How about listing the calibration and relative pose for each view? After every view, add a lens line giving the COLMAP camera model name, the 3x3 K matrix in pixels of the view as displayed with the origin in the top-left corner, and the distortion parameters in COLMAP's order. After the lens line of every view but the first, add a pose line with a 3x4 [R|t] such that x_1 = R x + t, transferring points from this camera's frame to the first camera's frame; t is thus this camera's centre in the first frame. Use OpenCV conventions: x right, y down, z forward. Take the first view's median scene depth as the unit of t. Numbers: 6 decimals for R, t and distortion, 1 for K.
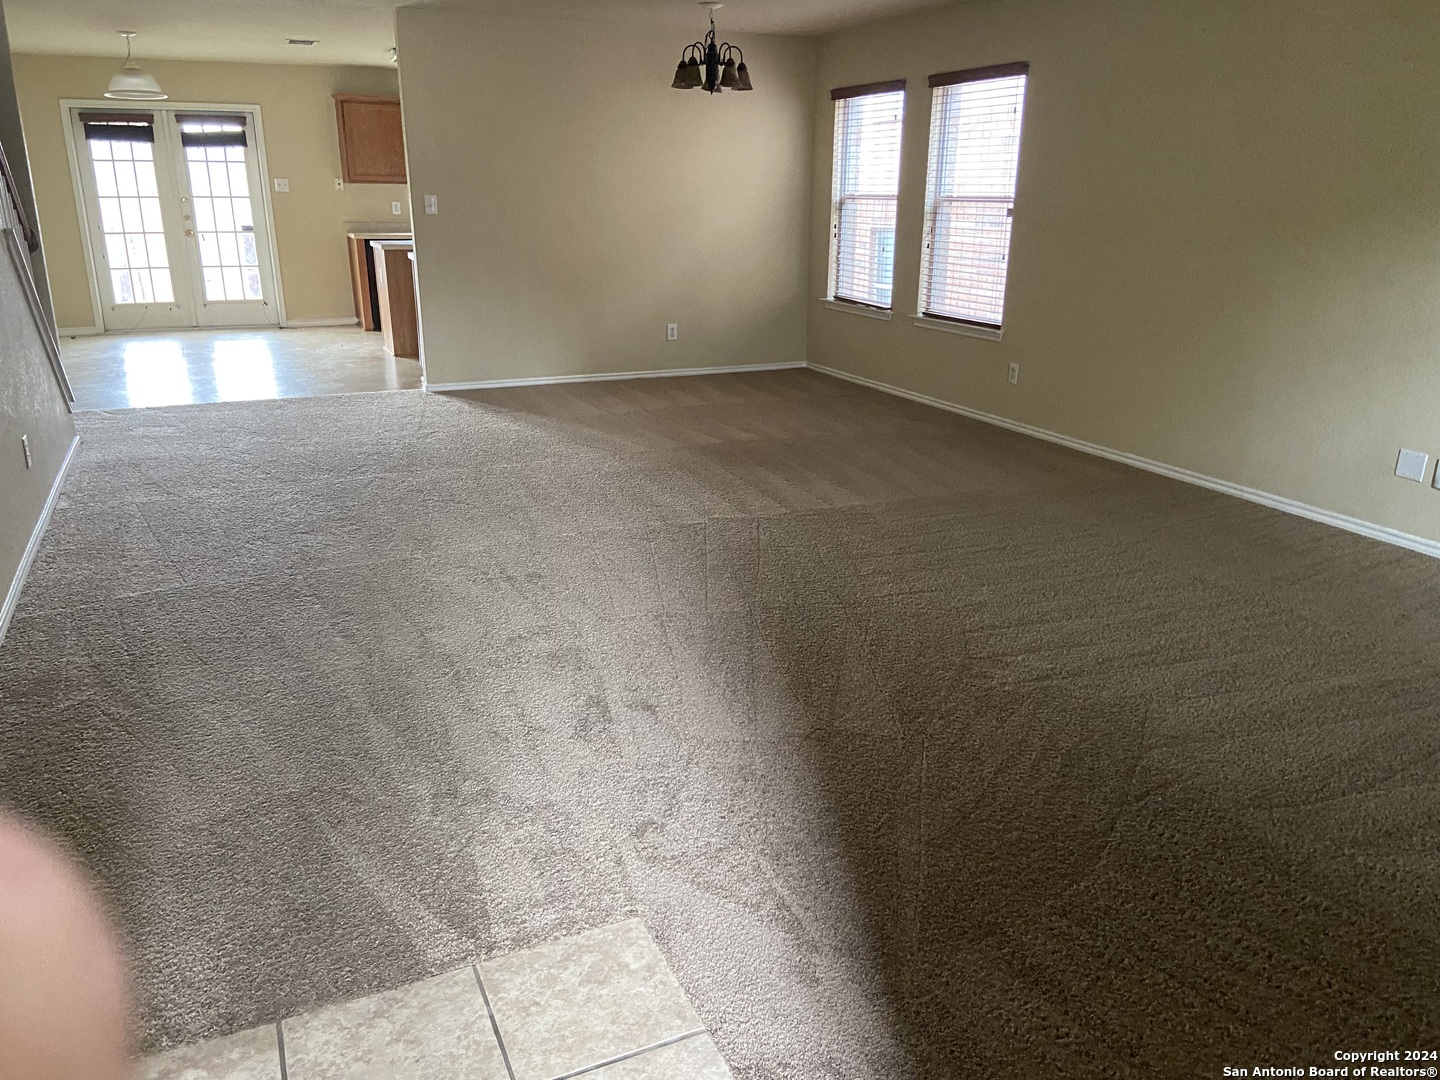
lens RADIAL K [[1099.1, 0, 715.0], [0, 1099.1, 543.3], [0, 0, 1]] dist [0.051689, 0.000012]
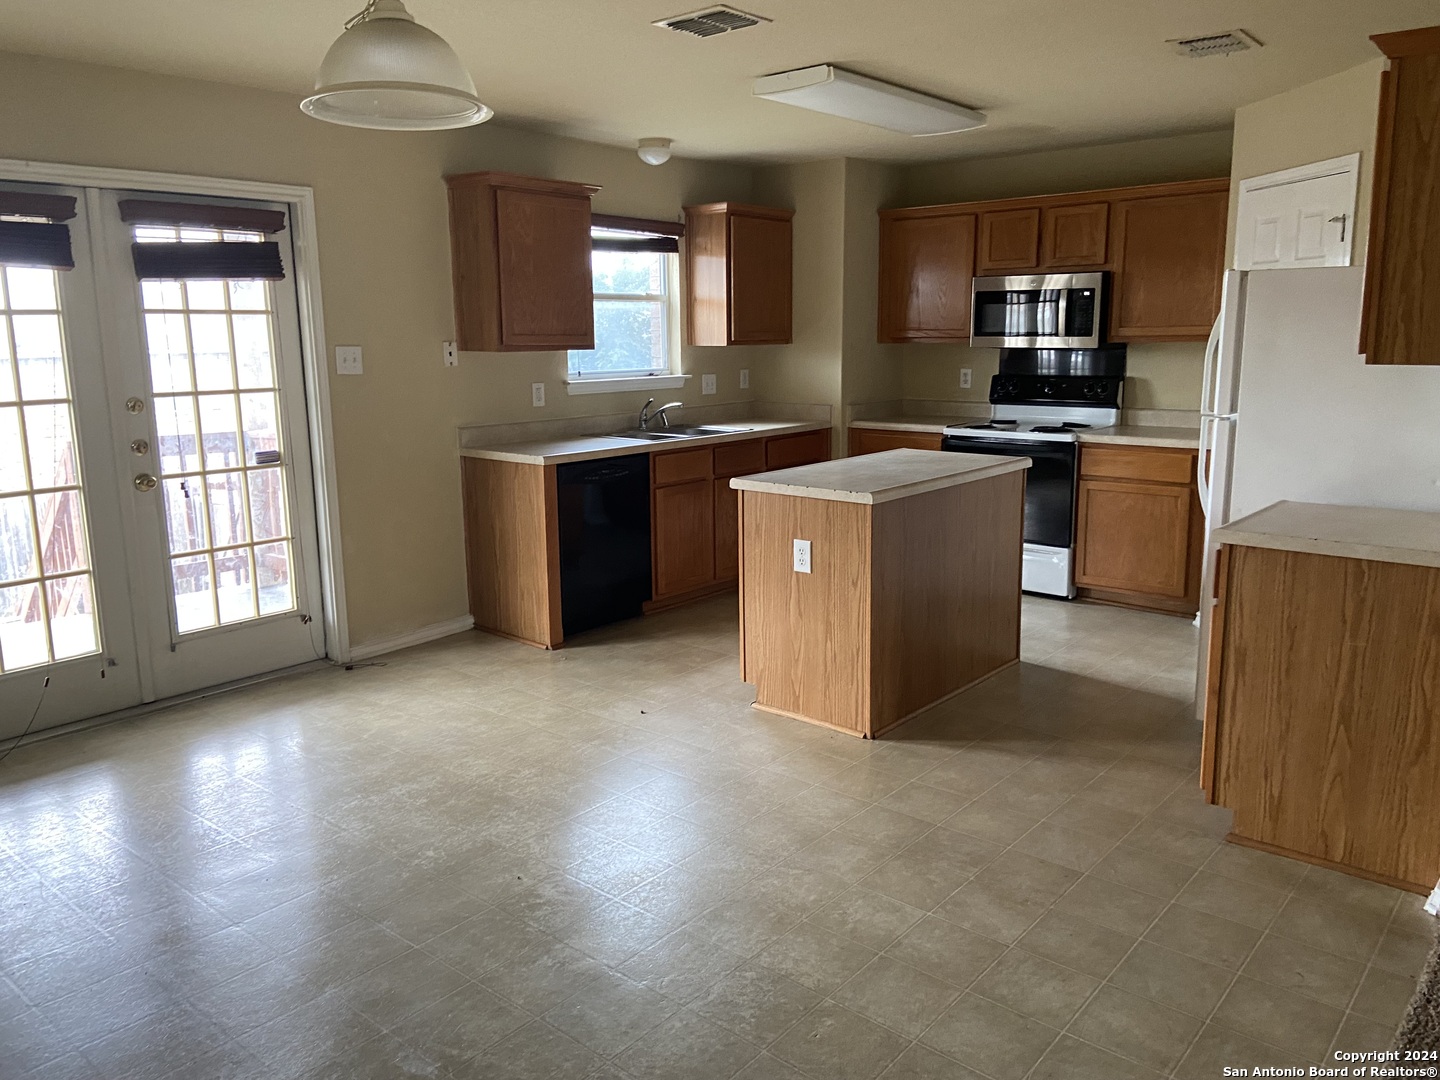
lens RADIAL K [[1099.1, 0, 723.8], [0, 1099.1, 537.3], [0, 0, 1]] dist [0.051689, 0.000012]
pose [[0.900499, -0.091708, 0.425079, -0.455057], [0.143031, 0.985584, -0.090366, -0.191064], [-0.410664, 0.142174, 0.900634, 0.550564]]
